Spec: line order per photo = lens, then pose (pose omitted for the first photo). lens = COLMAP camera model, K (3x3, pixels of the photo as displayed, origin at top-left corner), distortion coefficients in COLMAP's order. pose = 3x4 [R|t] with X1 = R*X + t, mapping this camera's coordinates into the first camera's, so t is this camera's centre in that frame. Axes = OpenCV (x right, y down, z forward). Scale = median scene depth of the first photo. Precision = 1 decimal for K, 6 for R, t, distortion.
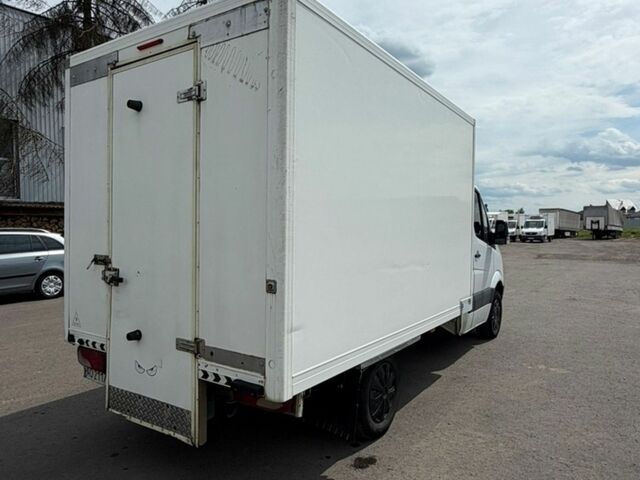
lens RADIAL K [[463.4, 0, 317.7], [0, 463.4, 239.8], [0, 0, 1]] dist [0.000853, -0.001062]
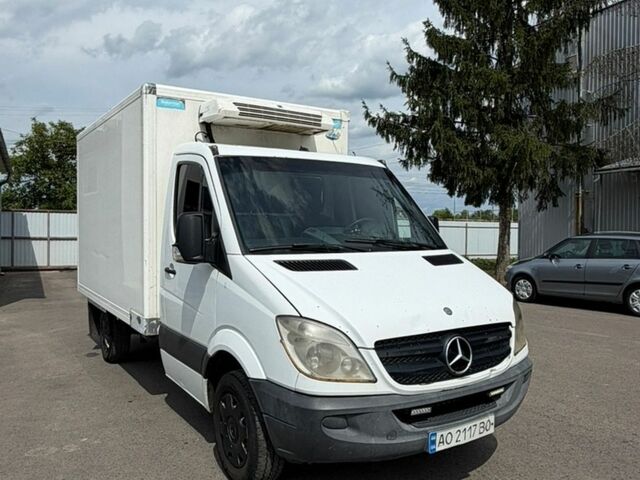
lens RADIAL K [[545.1, 0, 317.6], [0, 545.1, 242.1], [0, 0, 1]] dist [-0.007456, 0.006581]
pose [[-0.408532, 0.020284, -0.912518, 1.124727], [-0.031628, 0.998838, 0.036363, -0.048856], [0.912196, 0.043716, -0.407416, 1.765285]]
